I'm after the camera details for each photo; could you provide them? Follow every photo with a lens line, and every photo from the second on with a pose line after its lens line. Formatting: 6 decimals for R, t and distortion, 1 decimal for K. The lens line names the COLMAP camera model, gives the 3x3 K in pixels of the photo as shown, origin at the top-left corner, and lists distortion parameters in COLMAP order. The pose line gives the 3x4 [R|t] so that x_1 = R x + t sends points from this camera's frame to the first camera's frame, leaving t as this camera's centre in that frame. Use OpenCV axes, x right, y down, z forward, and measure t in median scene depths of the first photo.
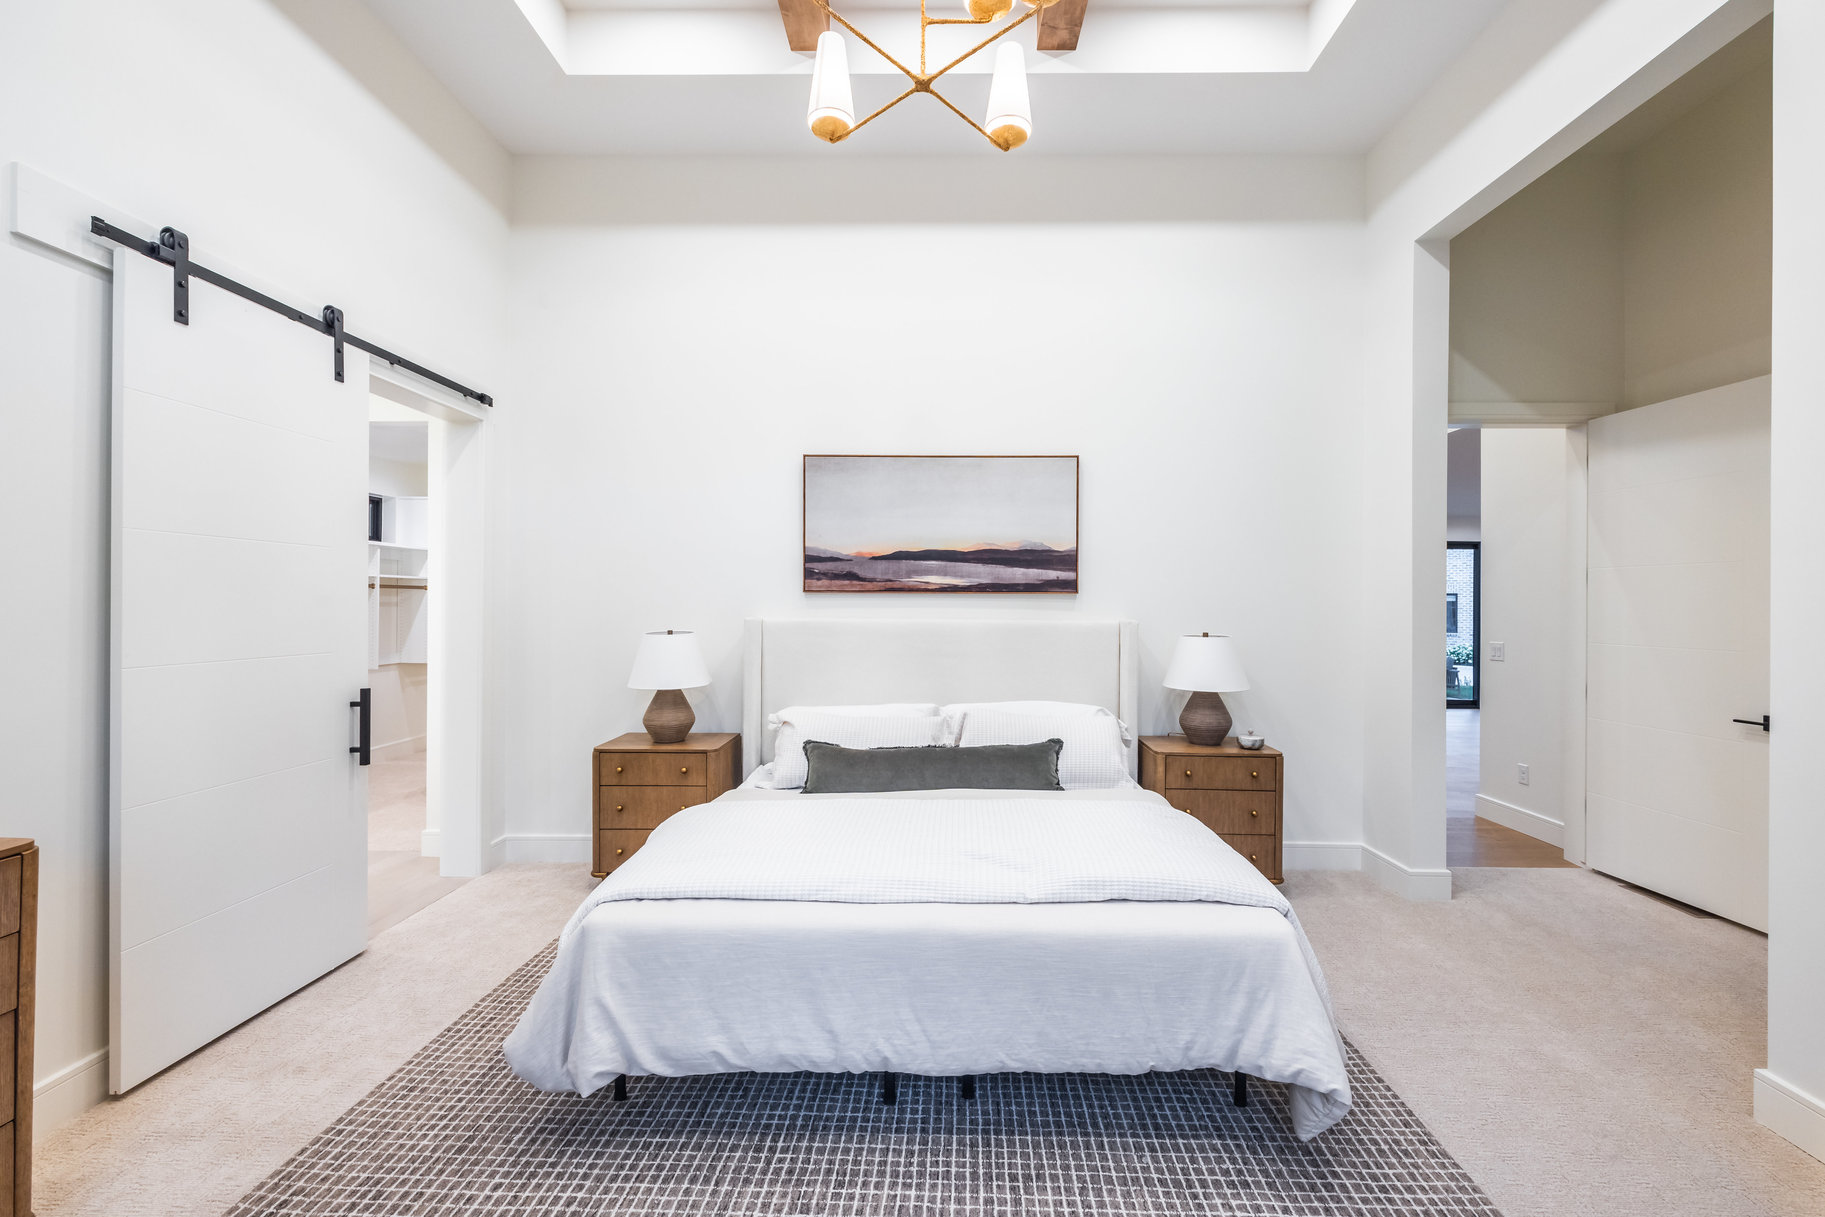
lens RADIAL K [[762.7, 0, 913.3], [0, 762.7, 609.5], [0, 0, 1]] dist [0.001169, 0.000338]
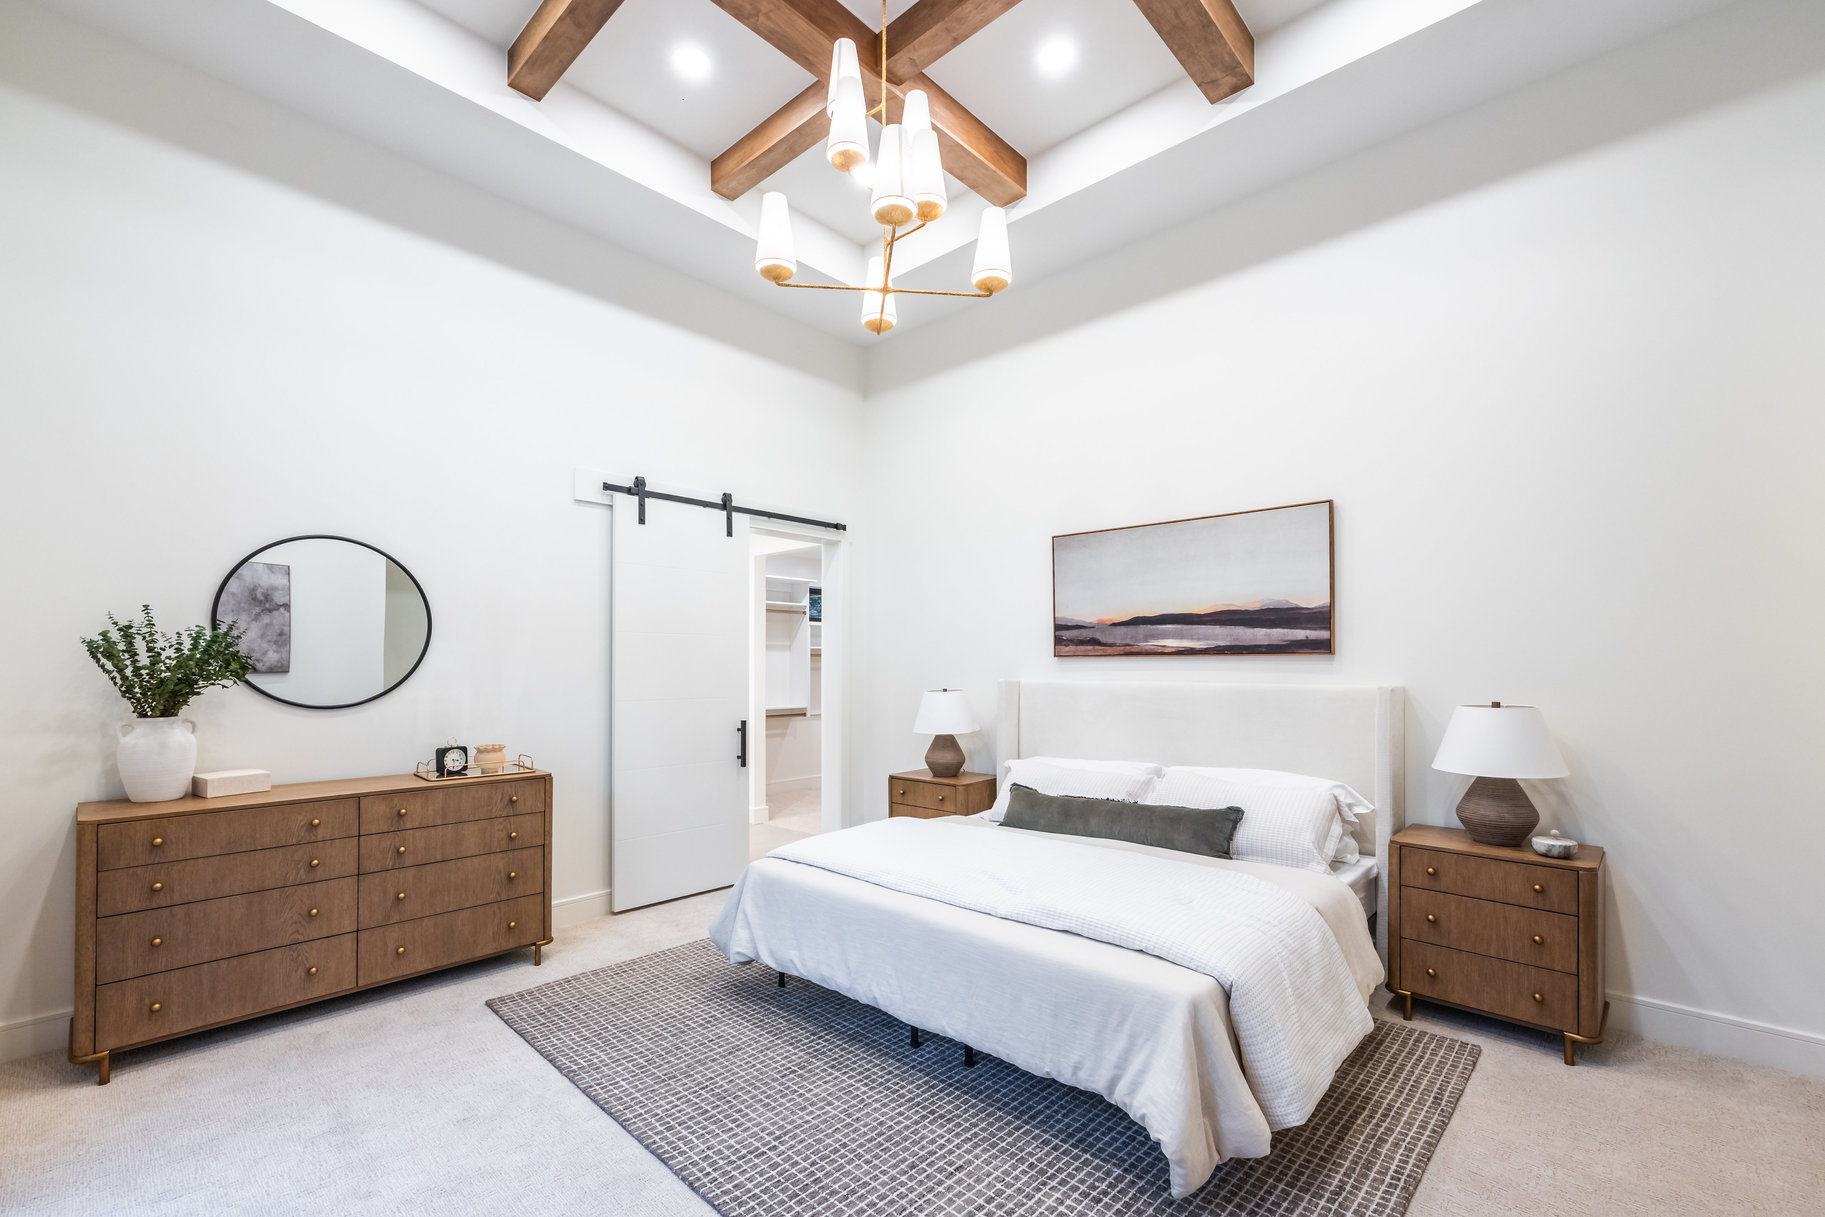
lens RADIAL K [[778.2, 0, 911.6], [0, 778.2, 668.6], [0, 0, 1]] dist [0.000301, 0.000156]
pose [[0.742915, -0.002509, -0.669381, 0.511128], [0.000043, 0.999993, -0.003700, -0.001347], [0.669386, 0.002720, 0.742910, -0.002950]]
